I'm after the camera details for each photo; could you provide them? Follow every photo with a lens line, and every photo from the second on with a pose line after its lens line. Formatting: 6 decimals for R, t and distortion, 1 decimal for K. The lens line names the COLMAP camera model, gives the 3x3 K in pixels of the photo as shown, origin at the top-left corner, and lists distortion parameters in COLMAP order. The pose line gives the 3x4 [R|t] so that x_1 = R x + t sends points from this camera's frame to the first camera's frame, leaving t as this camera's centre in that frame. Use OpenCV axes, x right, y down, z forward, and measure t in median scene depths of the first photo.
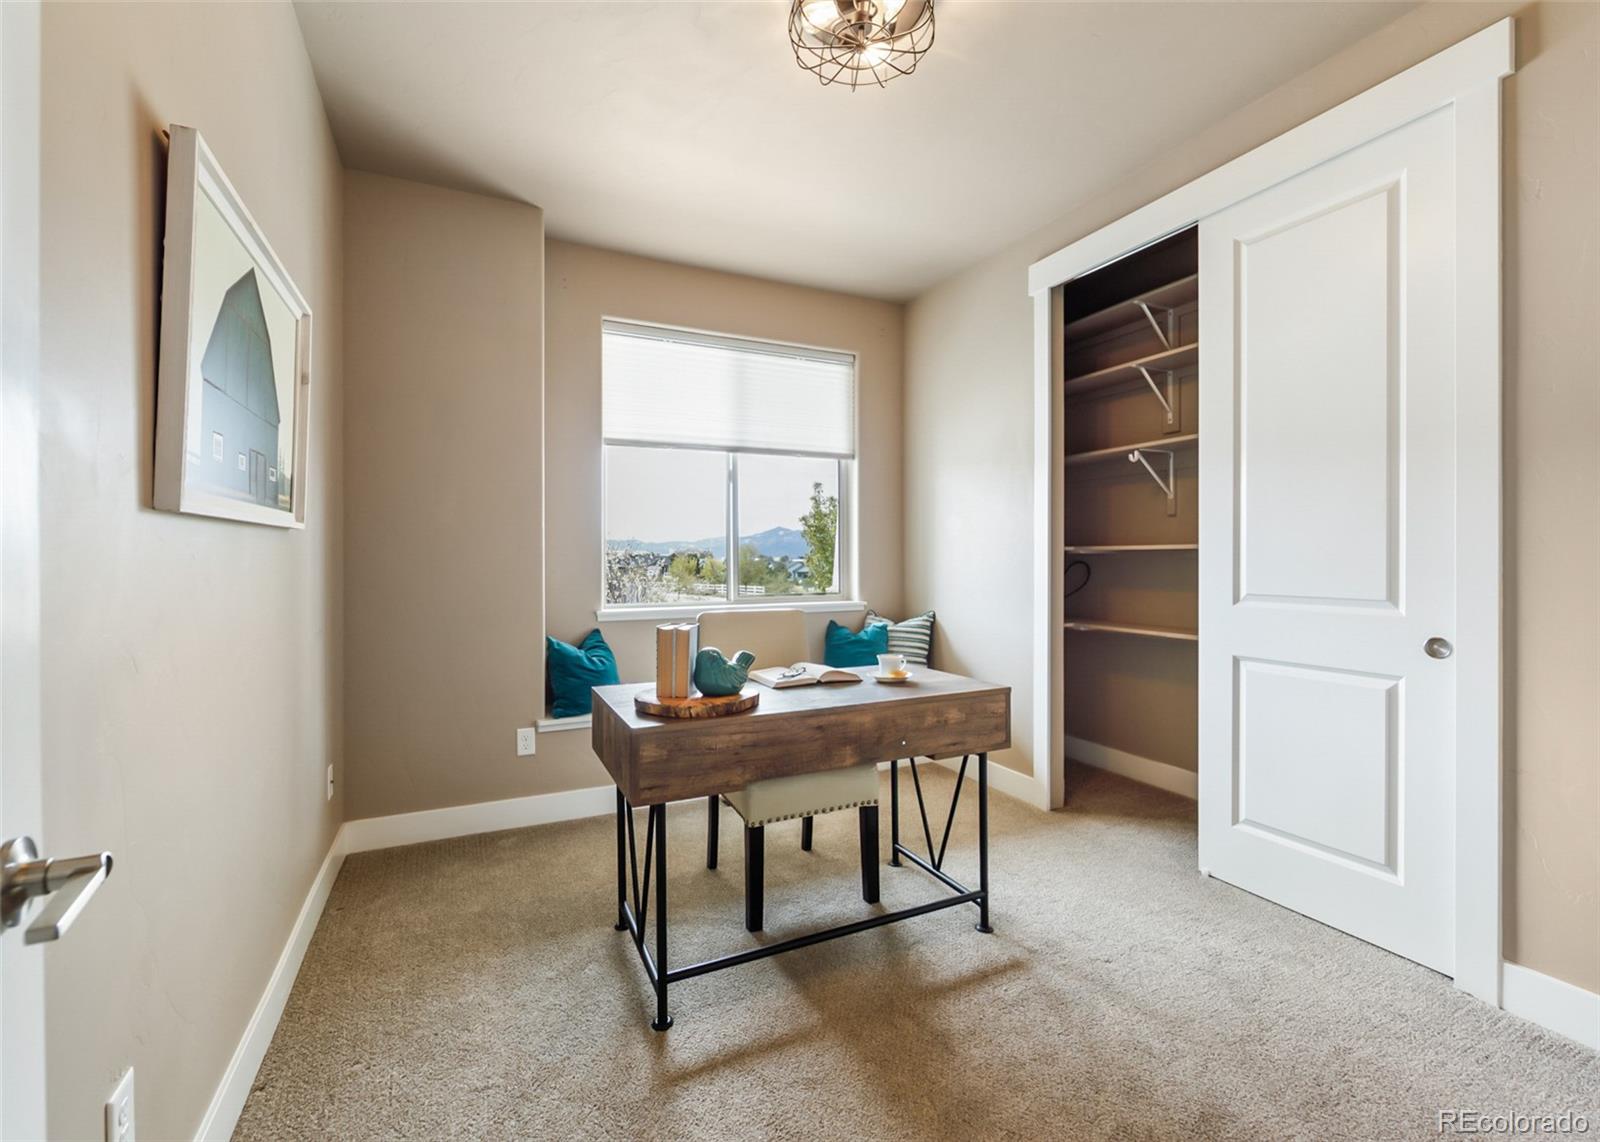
lens RADIAL K [[694.6, 0, 796.0], [0, 694.6, 532.6], [0, 0, 1]] dist [-0.001298, -0.000001]
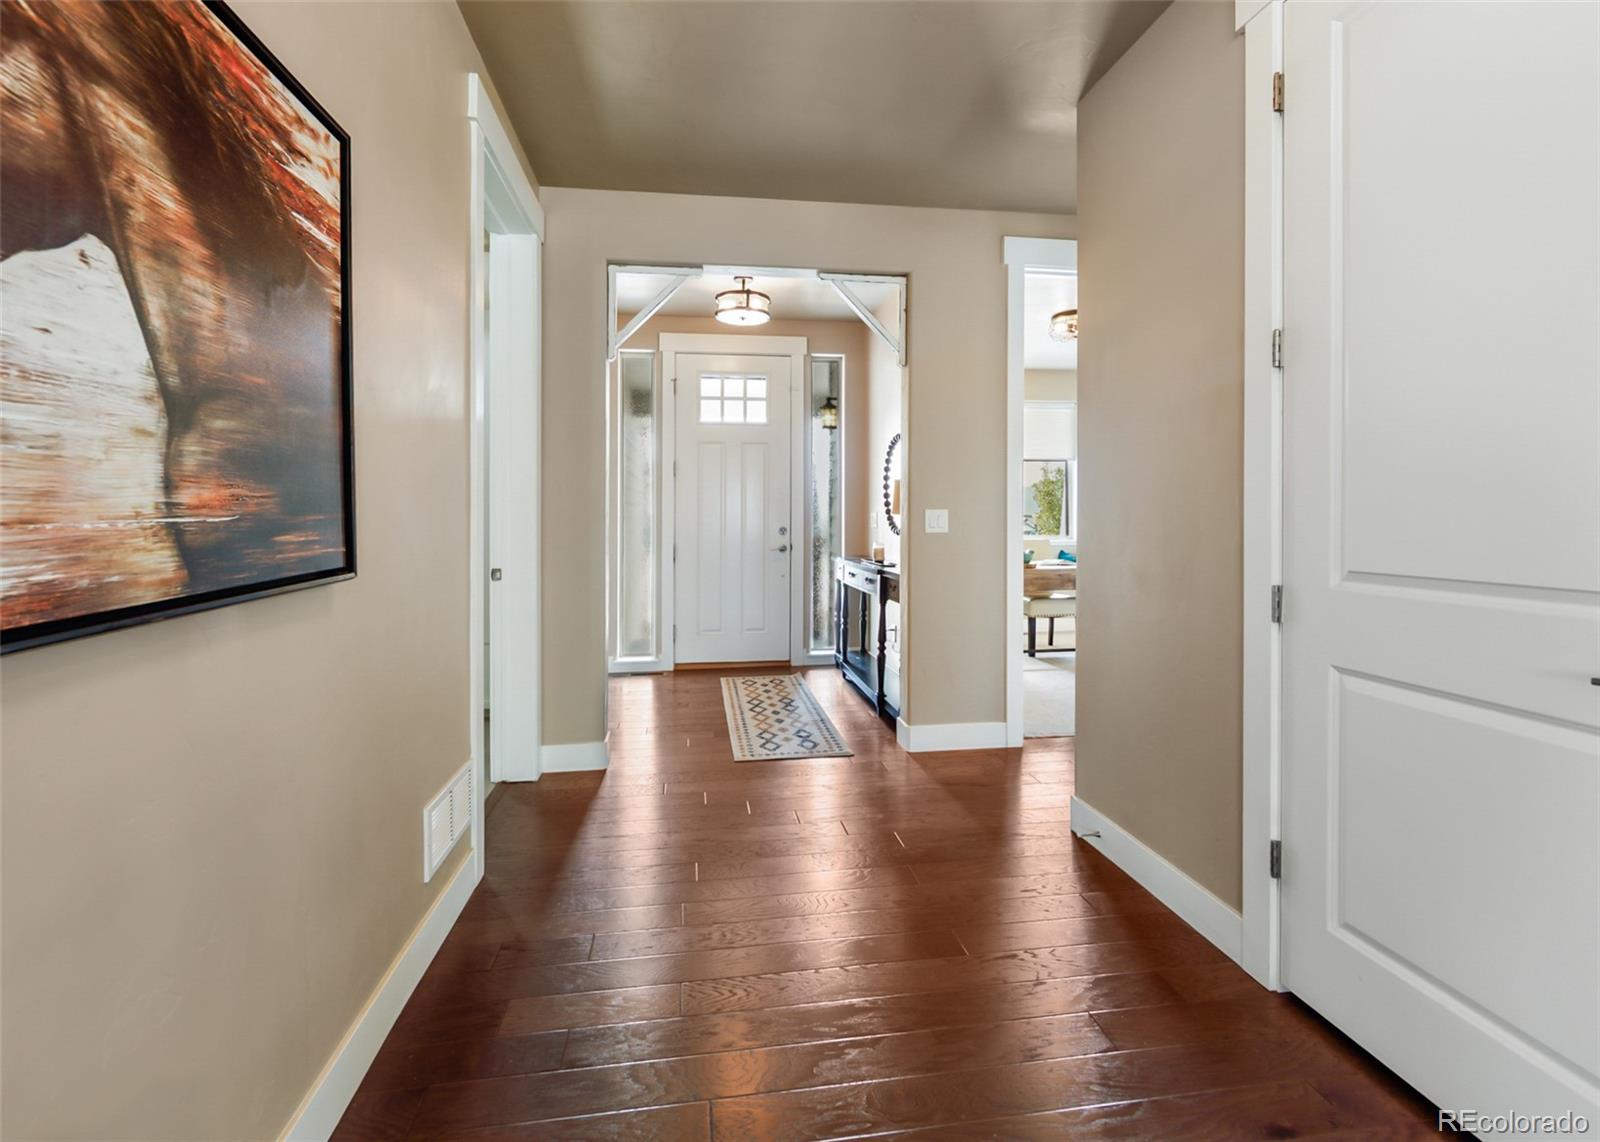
lens RADIAL K [[716.7, 0, 782.6], [0, 716.7, 516.8], [0, 0, 1]] dist [-0.000529, -0.000024]
pose [[0.951901, 0.001426, -0.306402, -0.083746], [0.010304, 0.999275, 0.036663, -0.049354], [0.306232, -0.038057, 0.951196, -1.257945]]
